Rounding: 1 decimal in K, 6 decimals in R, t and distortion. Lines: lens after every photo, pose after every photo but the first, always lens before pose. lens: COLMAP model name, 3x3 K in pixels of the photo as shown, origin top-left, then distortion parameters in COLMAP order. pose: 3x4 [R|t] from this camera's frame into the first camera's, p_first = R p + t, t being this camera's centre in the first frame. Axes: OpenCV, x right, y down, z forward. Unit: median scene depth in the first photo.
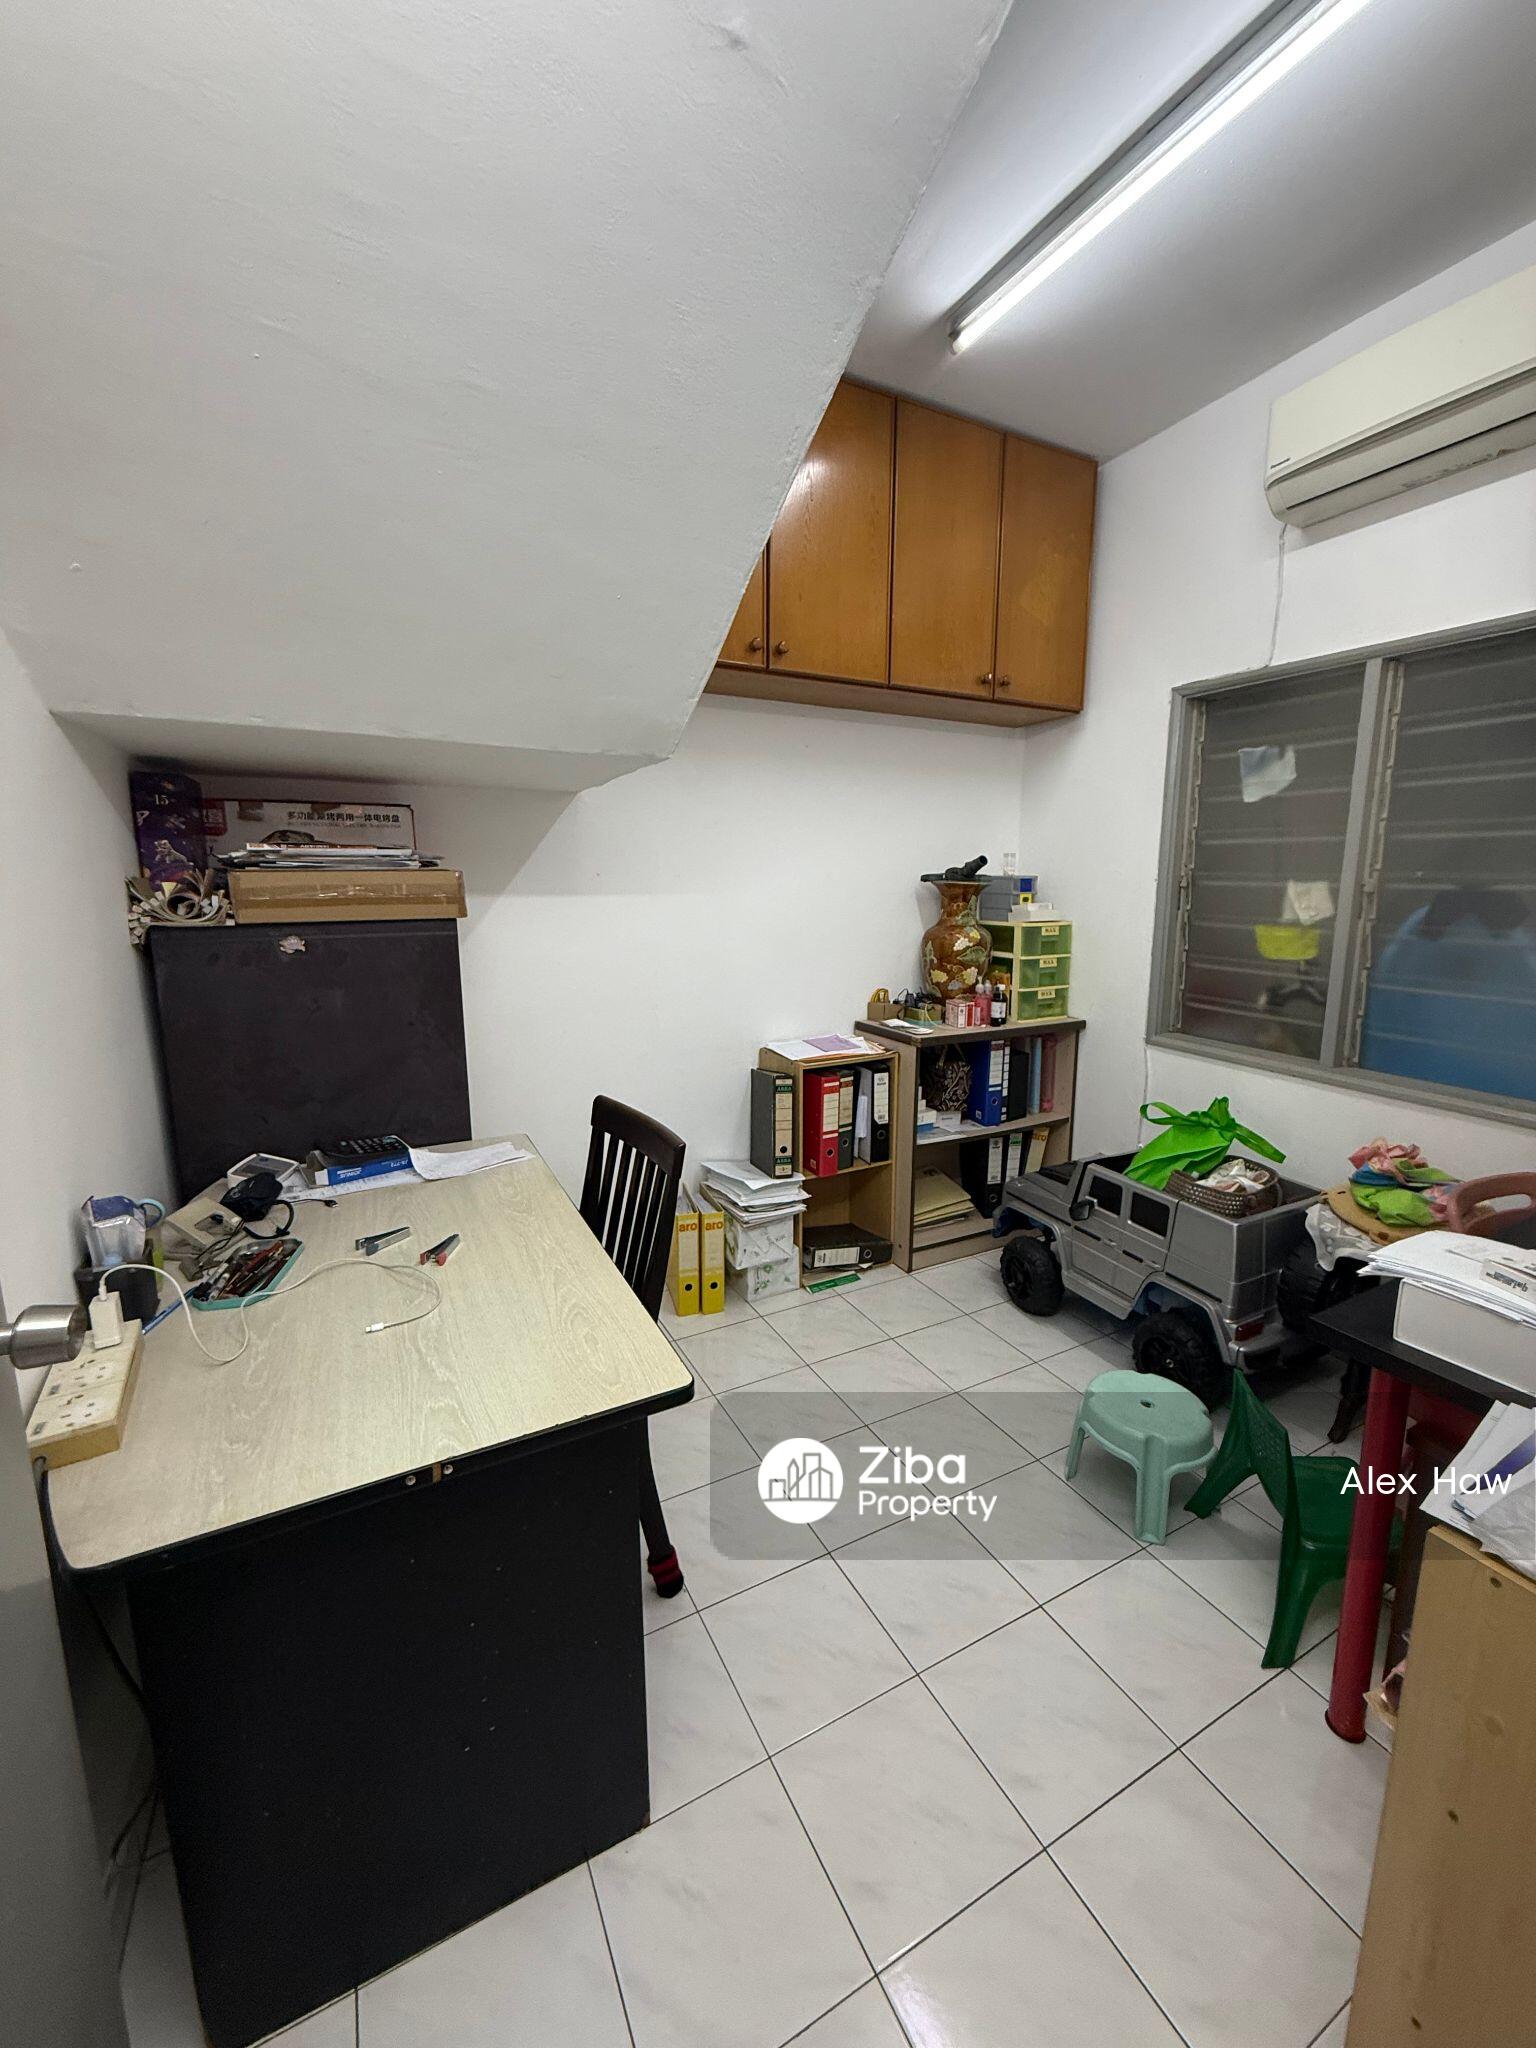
lens RADIAL K [[815.0, 0, 772.1], [0, 815.0, 1020.3], [0, 0, 1]] dist [-0.003994, 0.000440]
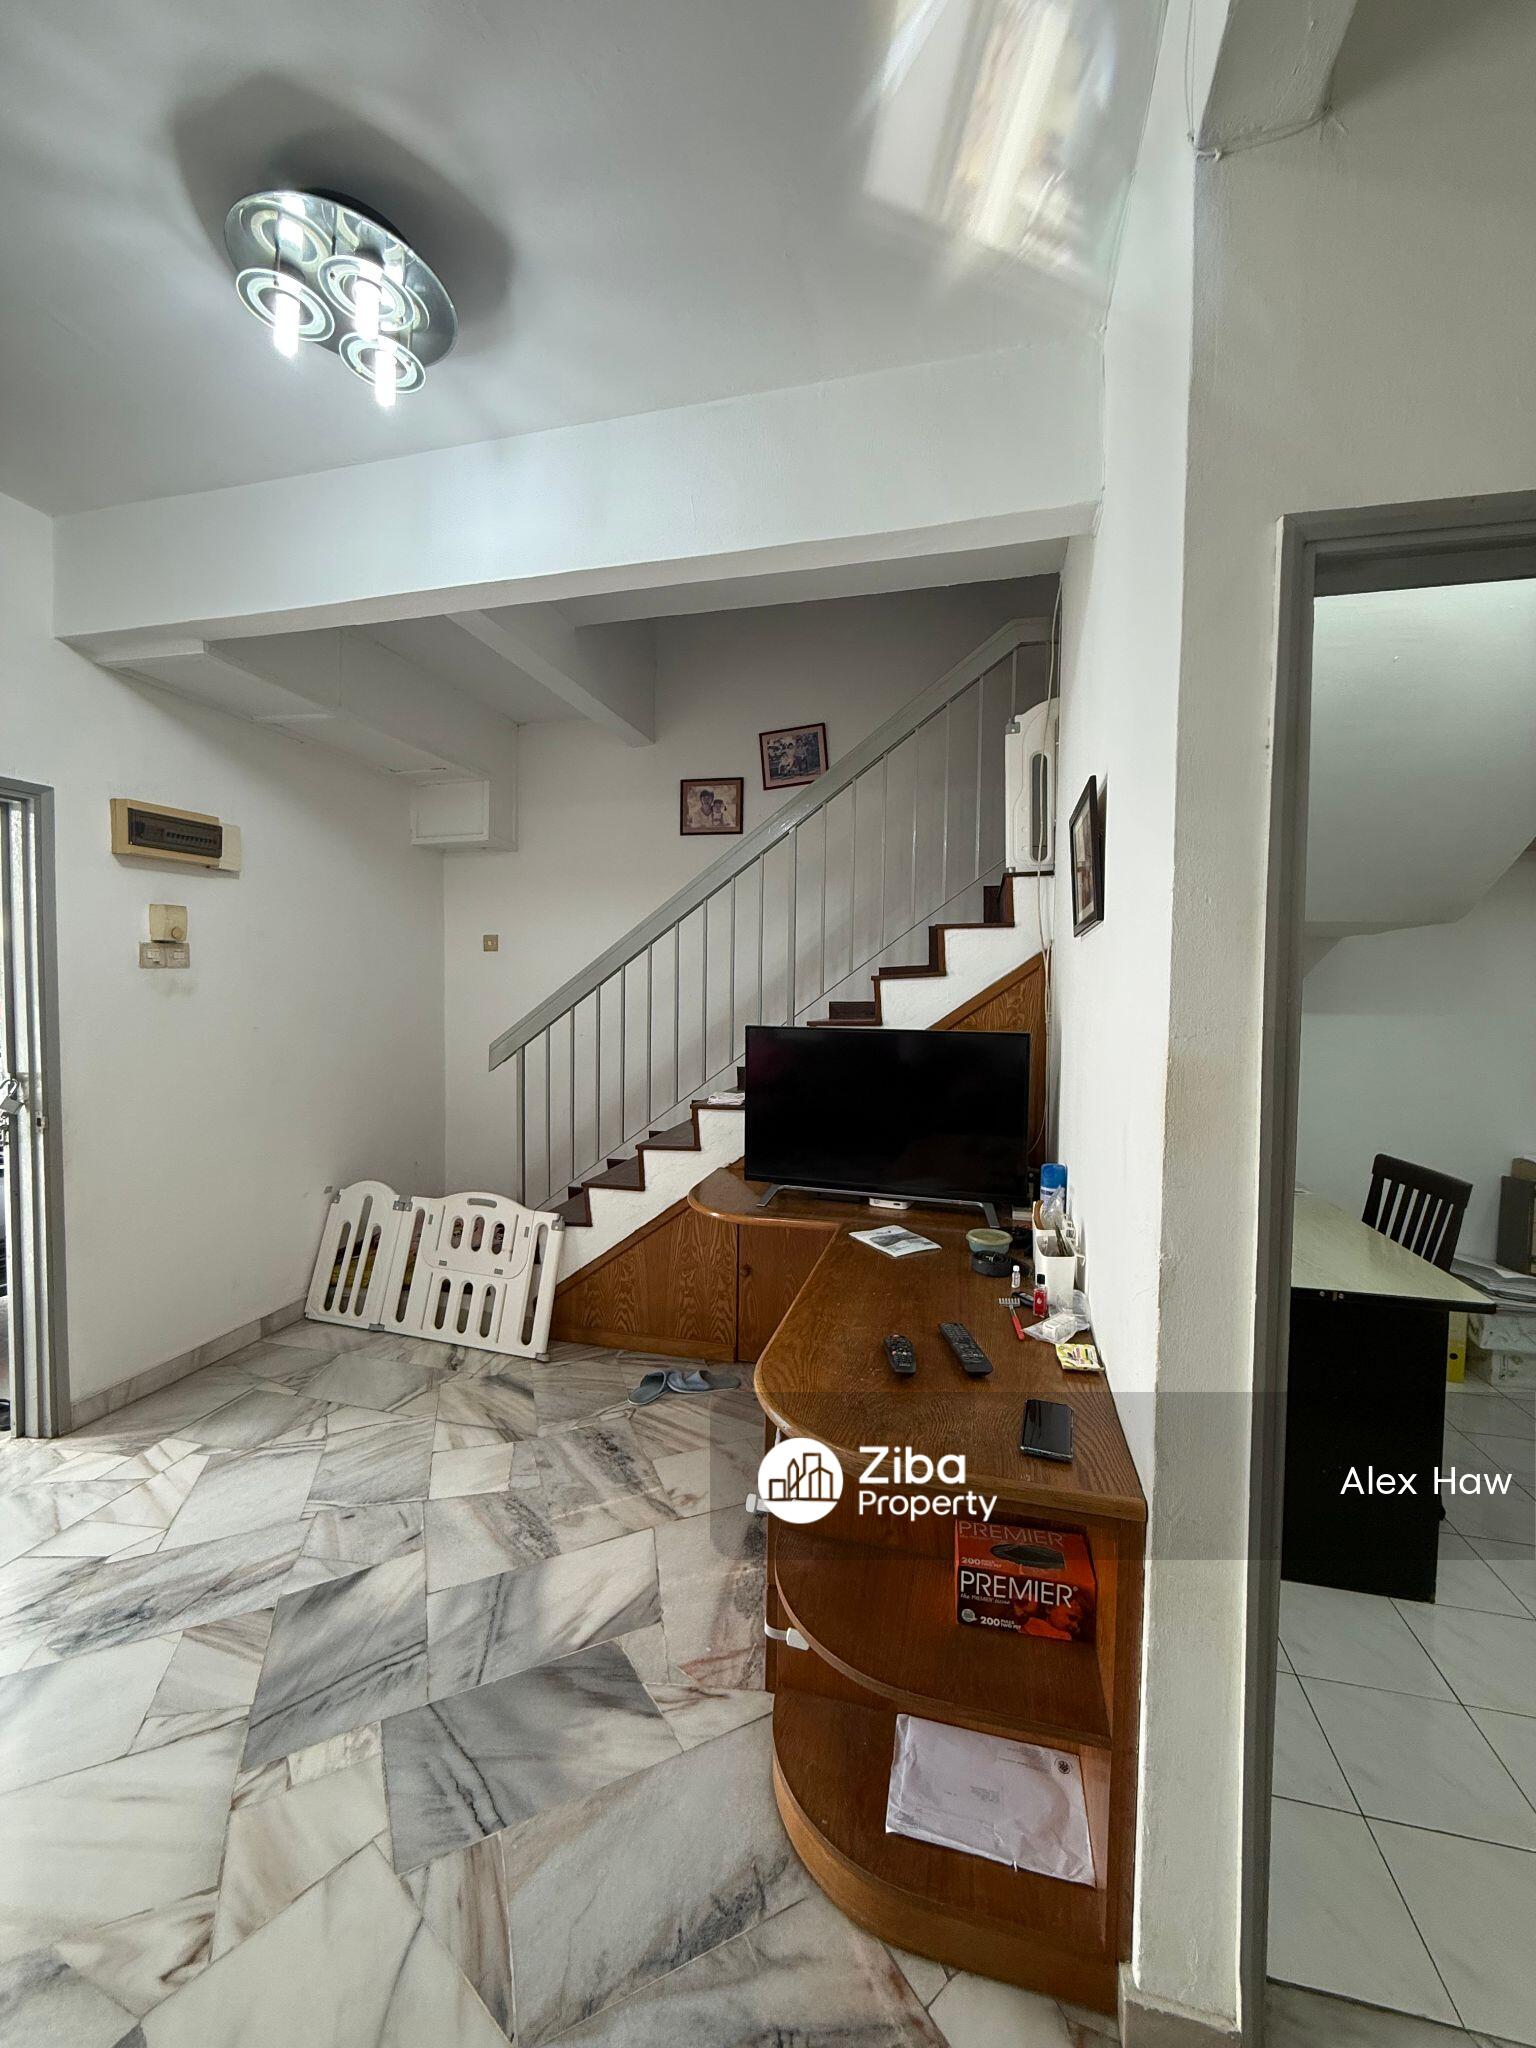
lens RADIAL K [[815.0, 0, 774.5], [0, 815.0, 1022.4], [0, 0, 1]] dist [-0.003994, 0.000440]
pose [[0.750623, 0.035288, -0.659787, -0.058461], [-0.123570, 0.988451, -0.087717, 0.092108], [0.649072, 0.147372, 0.746315, -0.600984]]
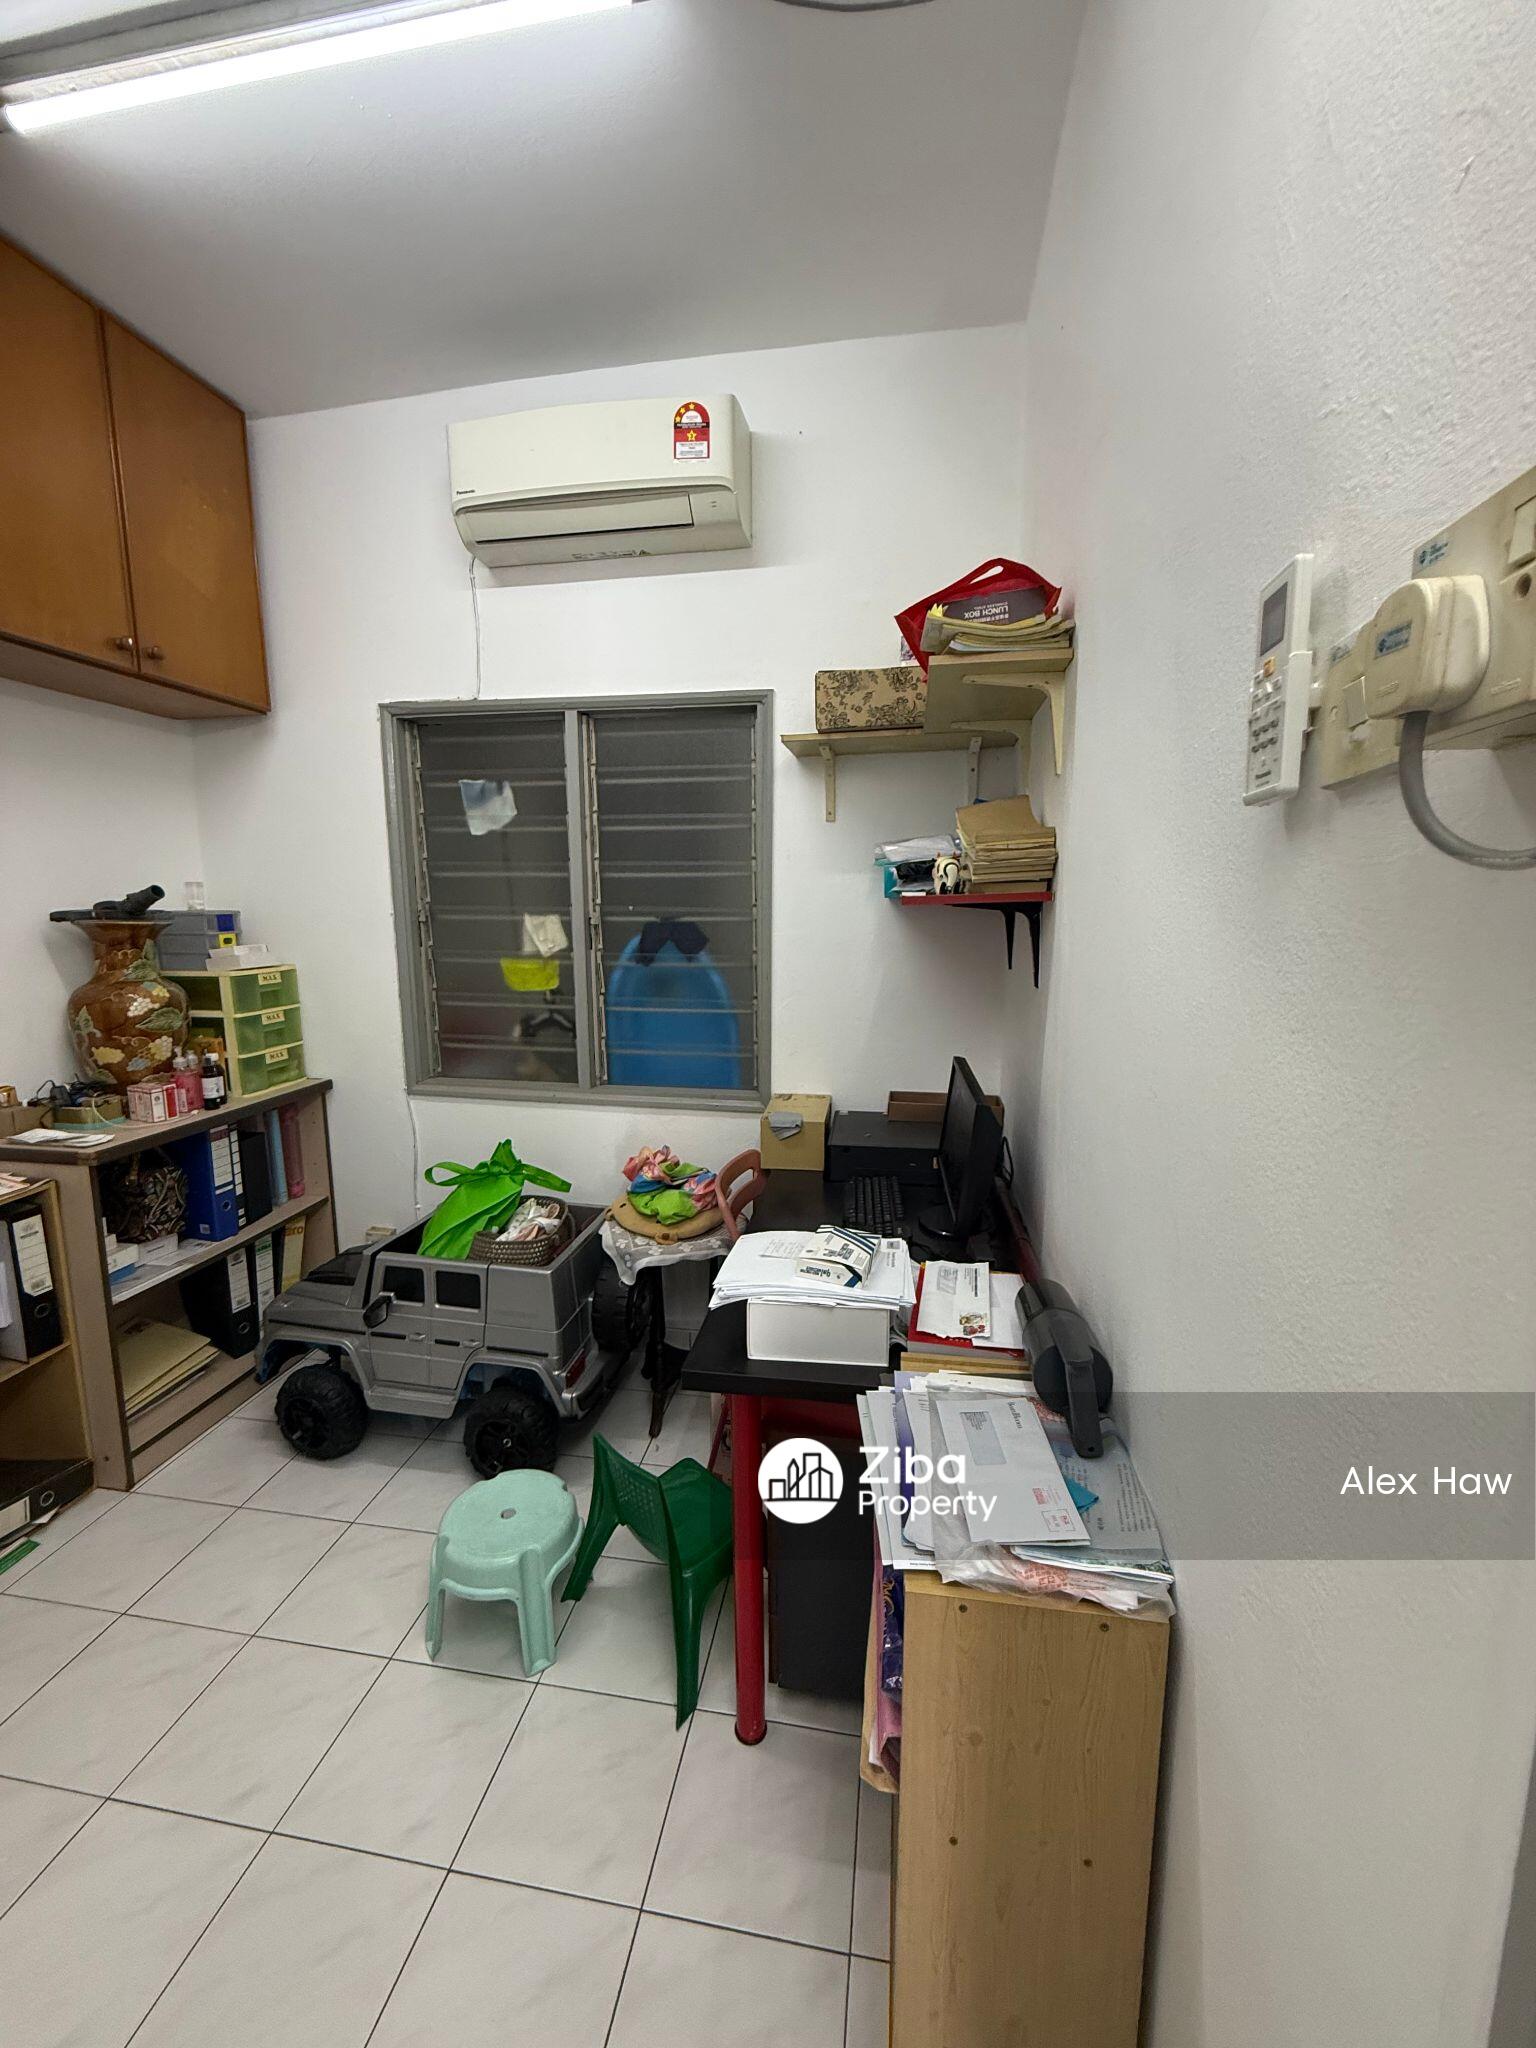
lens RADIAL K [[815.0, 0, 773.1], [0, 815.0, 1019.3], [0, 0, 1]] dist [-0.003994, 0.000440]
pose [[0.604843, -0.116466, 0.787782, 0.003614], [0.140566, 0.989329, 0.038338, -0.036913], [-0.783840, 0.087547, 0.614760, 0.140106]]
